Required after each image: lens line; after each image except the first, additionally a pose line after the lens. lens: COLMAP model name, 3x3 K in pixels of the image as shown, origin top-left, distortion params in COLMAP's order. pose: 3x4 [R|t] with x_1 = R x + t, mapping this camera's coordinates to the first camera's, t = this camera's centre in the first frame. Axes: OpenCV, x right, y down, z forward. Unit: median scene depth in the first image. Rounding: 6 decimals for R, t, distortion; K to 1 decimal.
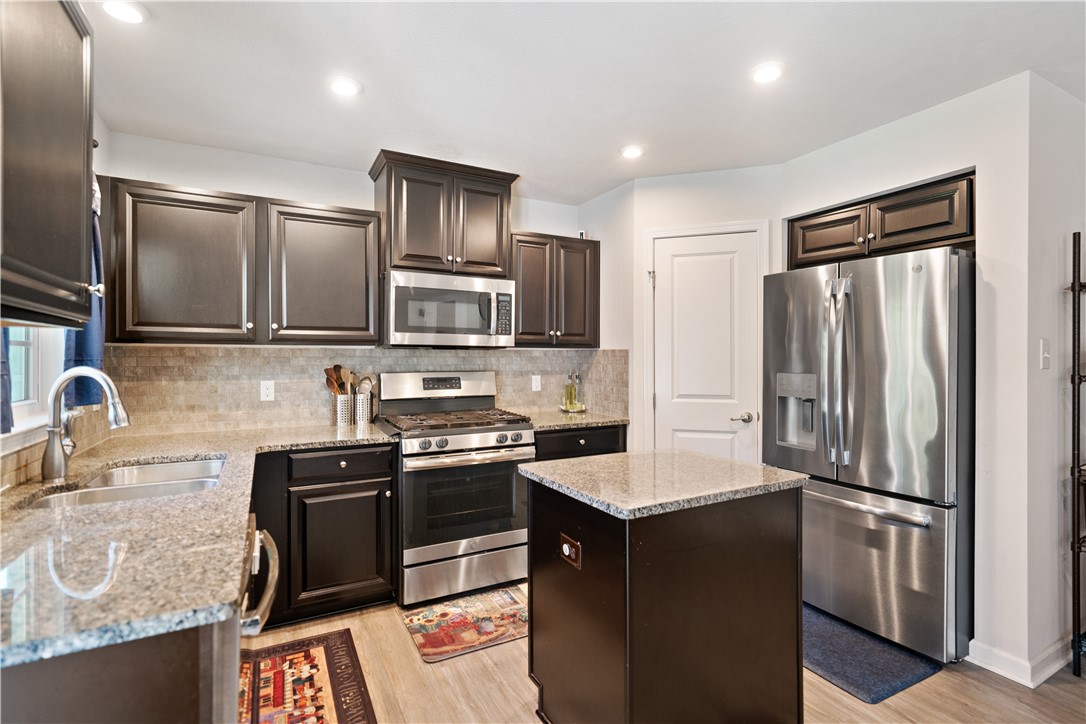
lens RADIAL K [[506.6, 0, 548.3], [0, 506.6, 361.1], [0, 0, 1]] dist [0.001740, -0.001406]
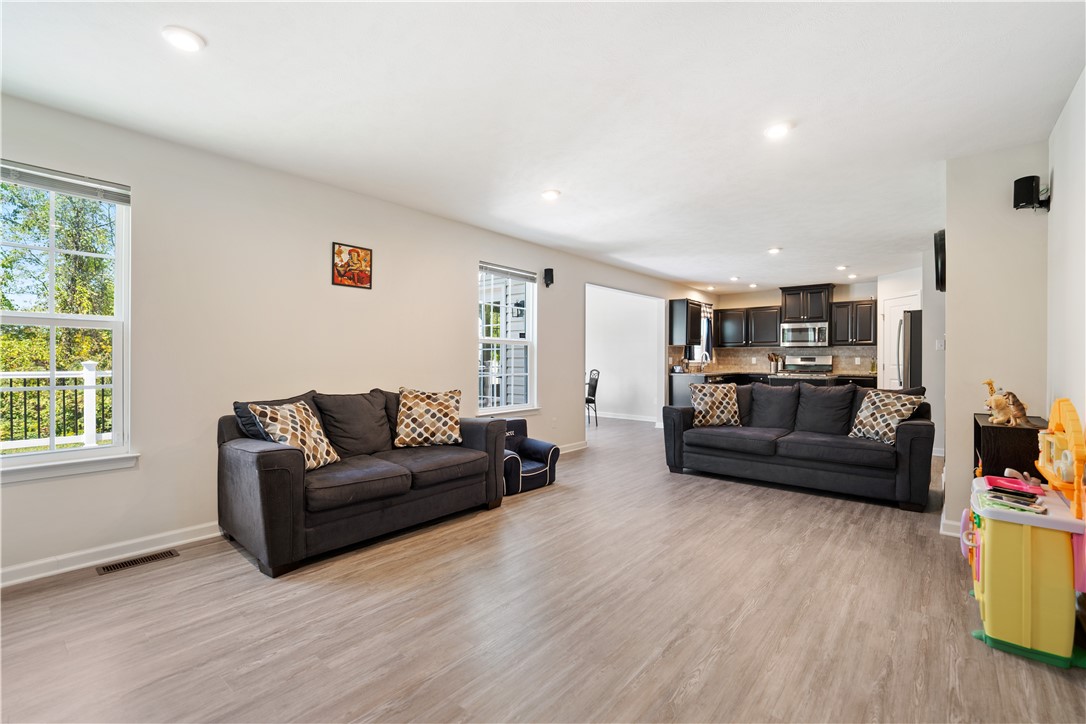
lens RADIAL K [[475.4, 0, 552.4], [0, 475.4, 356.9], [0, 0, 1]] dist [-0.002808, 0.002087]
pose [[0.384906, -0.005525, -0.922939, 2.001980], [-0.009189, 0.999910, -0.009819, 0.080392], [0.922910, 0.012260, 0.384820, -1.593116]]
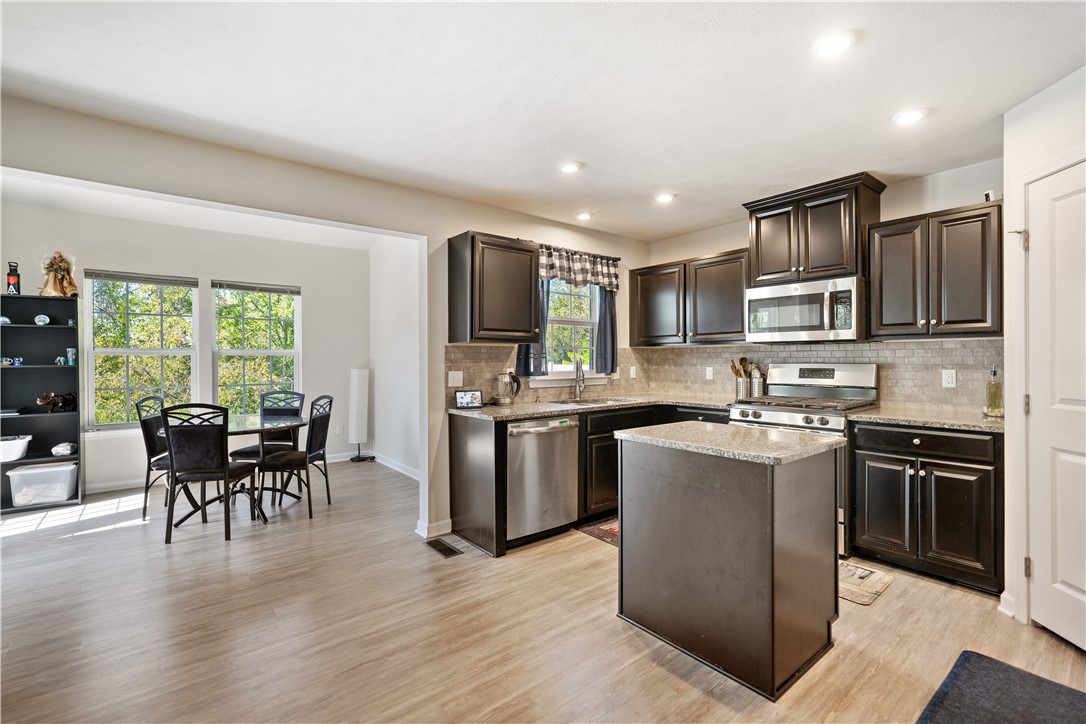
lens RADIAL K [[484.6, 0, 558.6], [0, 484.6, 357.3], [0, 0, 1]] dist [-0.005126, 0.001977]
pose [[0.202610, -0.004310, -0.979250, 0.894276], [-0.001115, 0.999989, -0.004632, 0.015528], [0.979259, 0.002031, 0.202603, 0.225409]]
